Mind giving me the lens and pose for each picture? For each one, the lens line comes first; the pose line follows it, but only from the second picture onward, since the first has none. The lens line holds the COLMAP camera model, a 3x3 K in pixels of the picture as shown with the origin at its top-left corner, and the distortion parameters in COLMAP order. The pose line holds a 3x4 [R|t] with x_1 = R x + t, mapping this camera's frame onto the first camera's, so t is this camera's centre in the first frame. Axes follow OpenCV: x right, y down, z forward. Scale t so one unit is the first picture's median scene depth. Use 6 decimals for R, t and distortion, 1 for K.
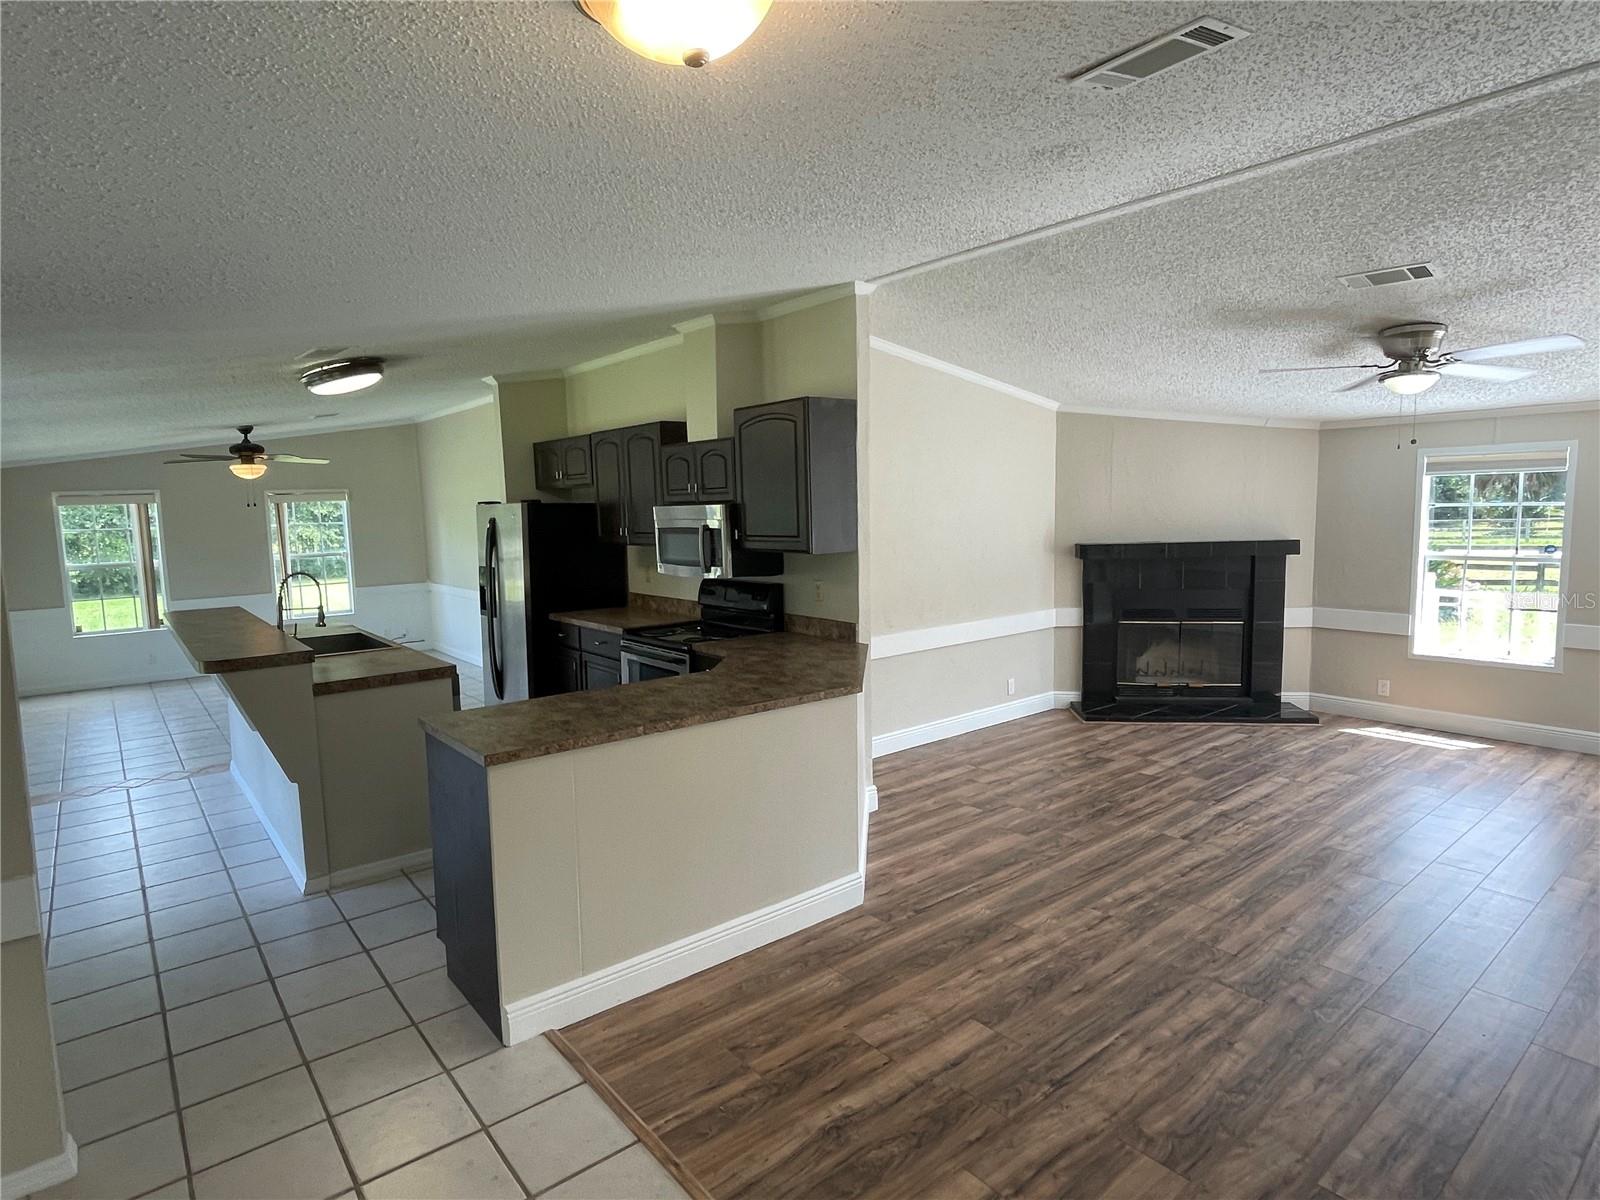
lens RADIAL K [[874.8, 0, 795.4], [0, 874.8, 596.7], [0, 0, 1]] dist [-0.005616, 0.001606]
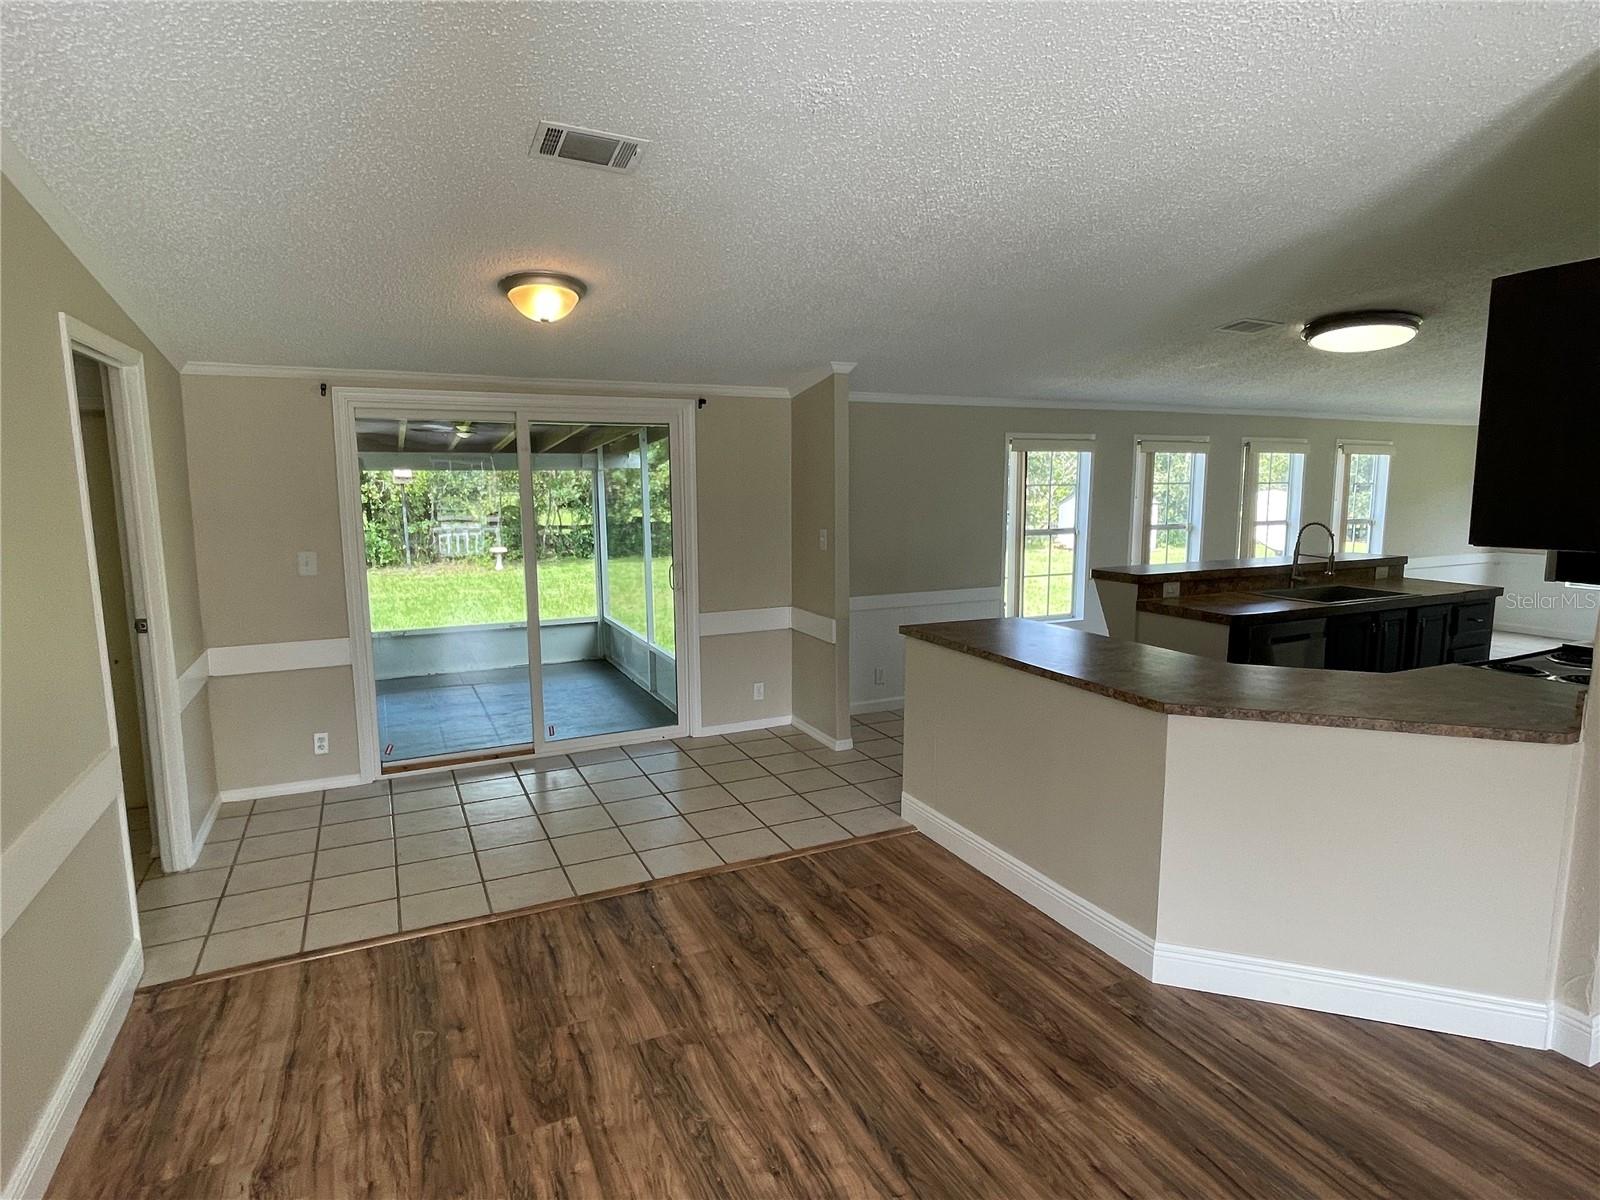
lens RADIAL K [[876.6, 0, 797.7], [0, 876.6, 595.3], [0, 0, 1]] dist [-0.007164, -0.000136]
pose [[-0.232138, 0.150101, -0.961032, 0.752566], [-0.094850, 0.979819, 0.175947, -0.082462], [0.968047, 0.131998, -0.213216, 0.723797]]
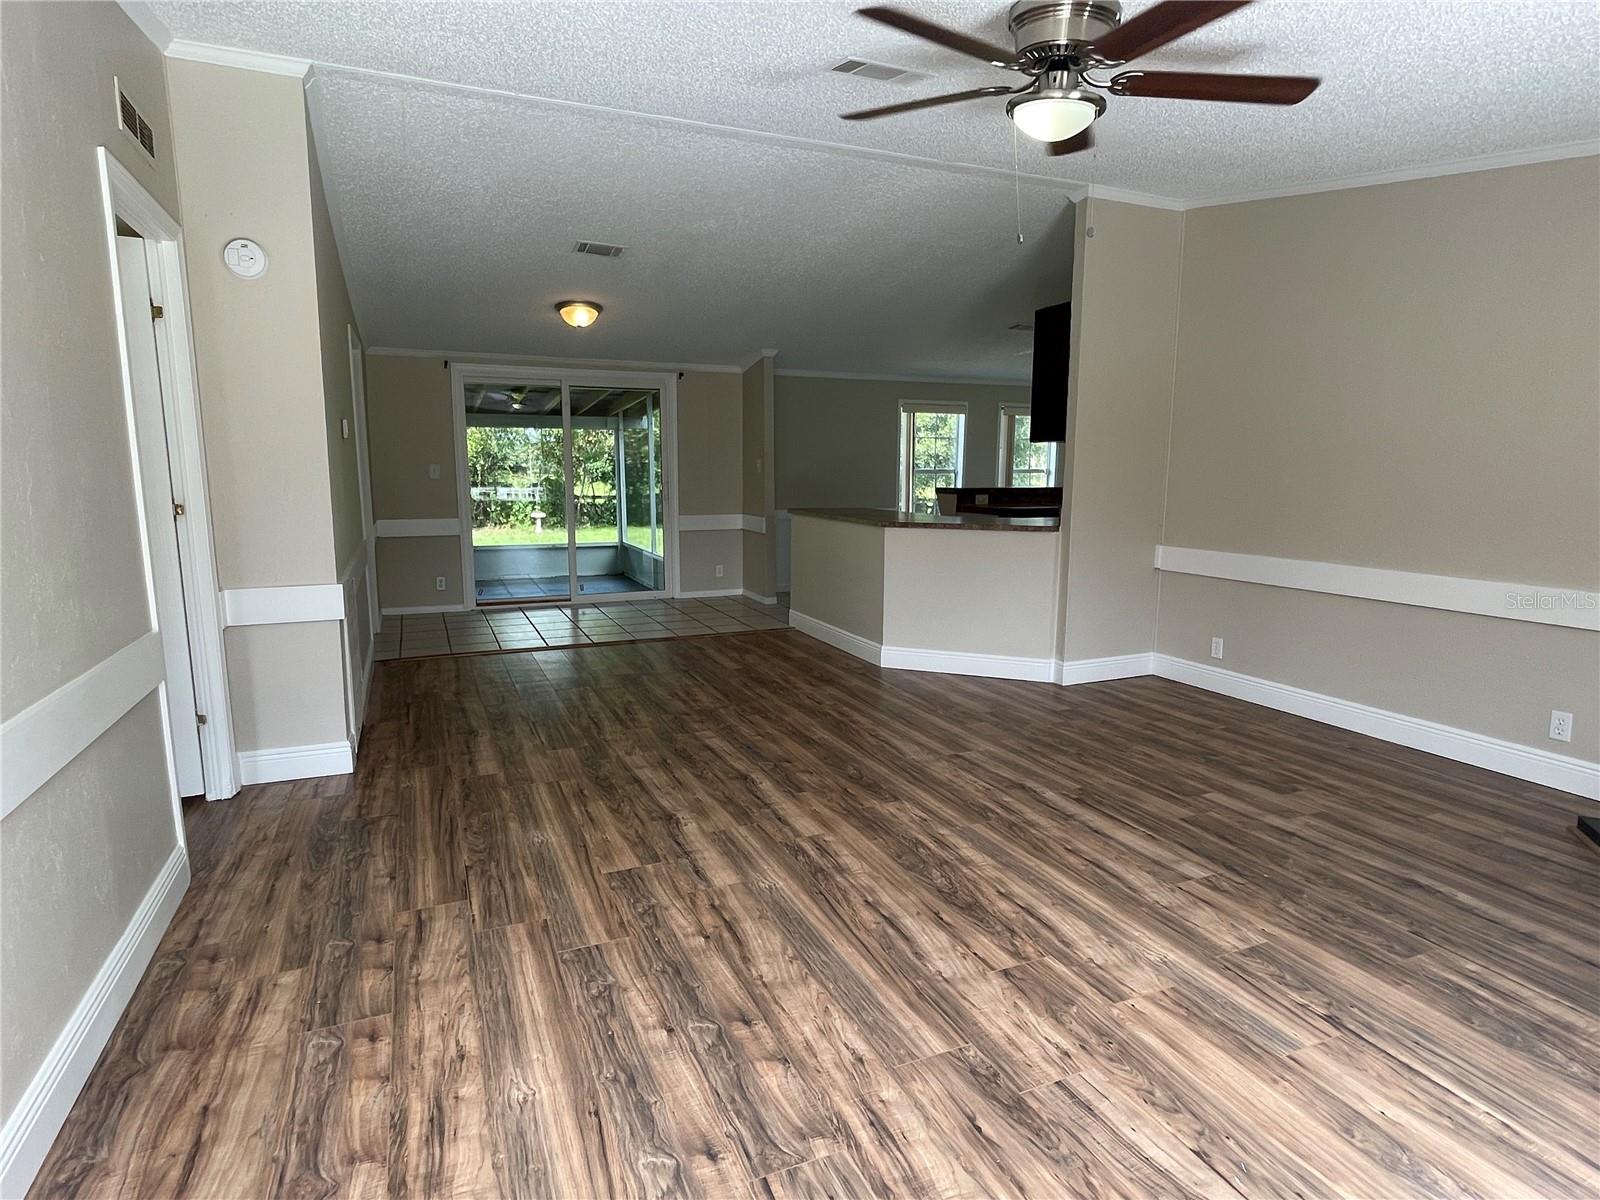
lens RADIAL K [[874.8, 0, 795.4], [0, 874.8, 596.7], [0, 0, 1]] dist [-0.005616, 0.001606]
pose [[-0.271055, 0.163598, -0.948559, 1.376215], [-0.101704, 0.975067, 0.197232, -0.048722], [0.957176, 0.149933, -0.247659, 1.079496]]
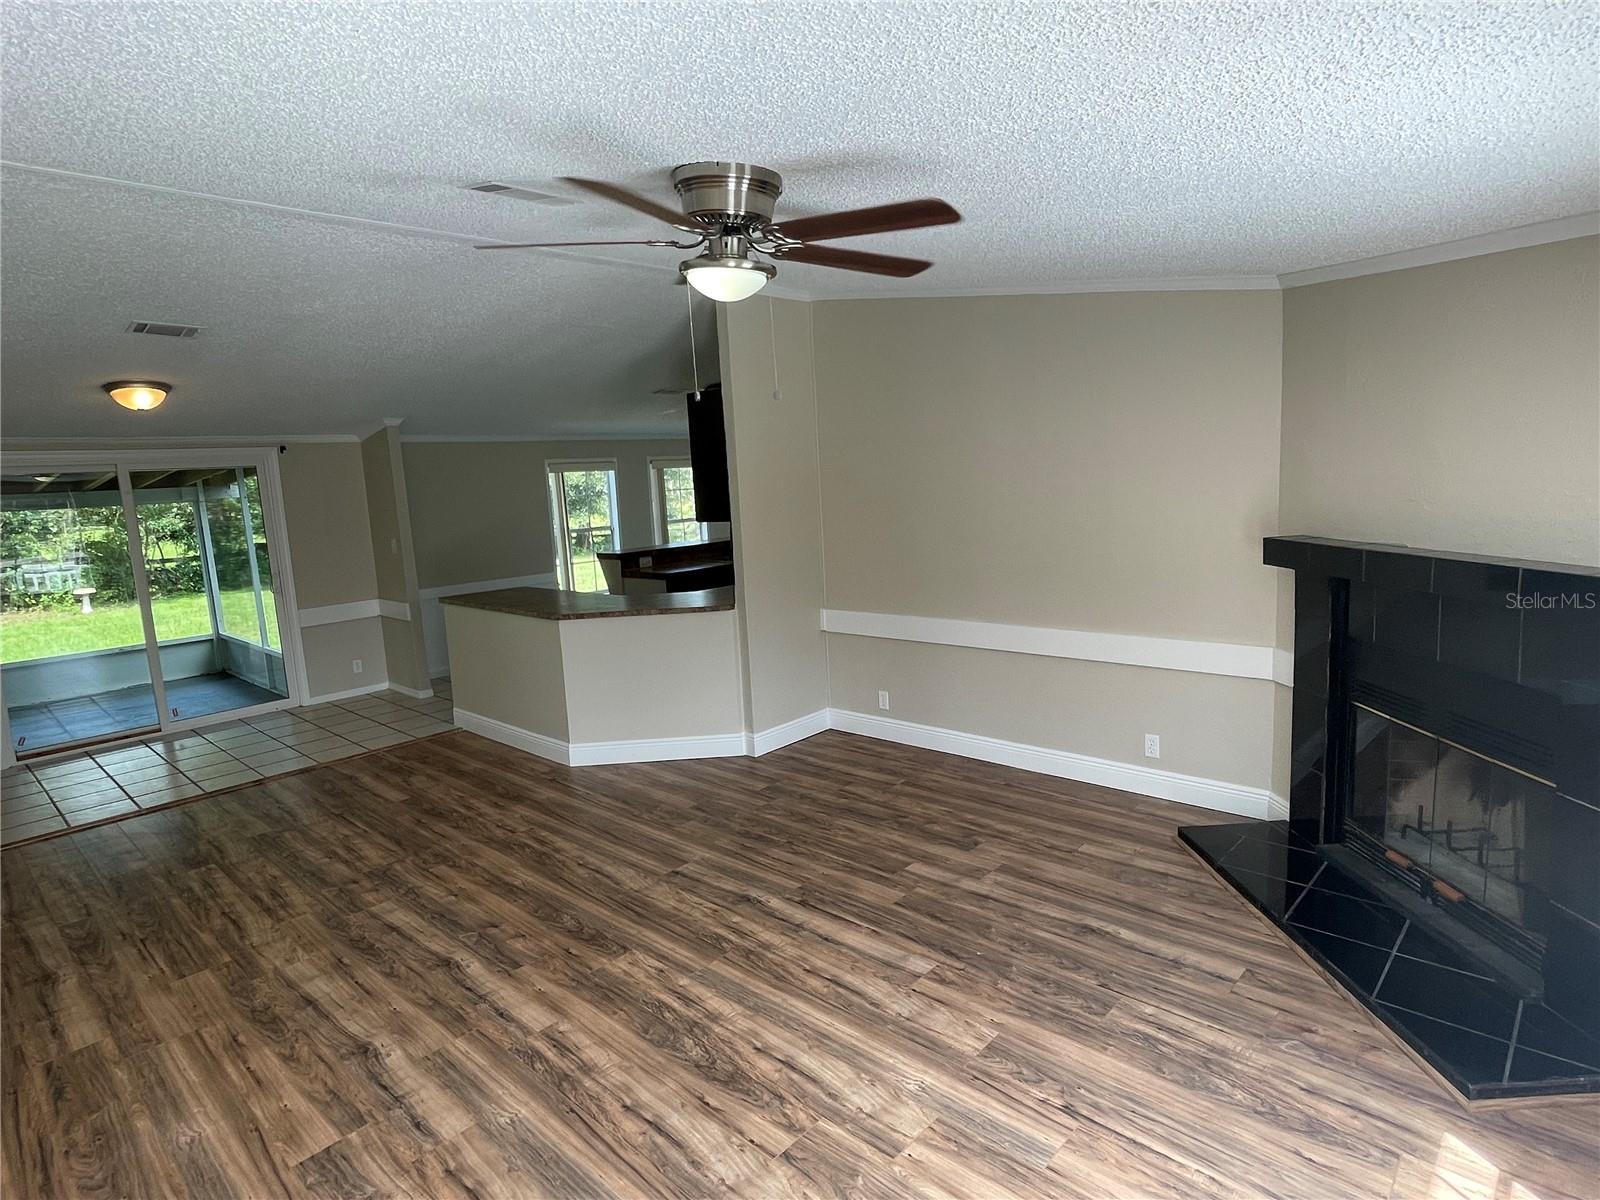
lens RADIAL K [[876.6, 0, 797.7], [0, 876.6, 595.3], [0, 0, 1]] dist [-0.007164, -0.000136]
pose [[0.136763, 0.149969, -0.979186, 1.333750], [-0.056425, 0.988048, 0.143446, -0.139102], [0.988995, 0.035632, 0.143591, 1.024061]]
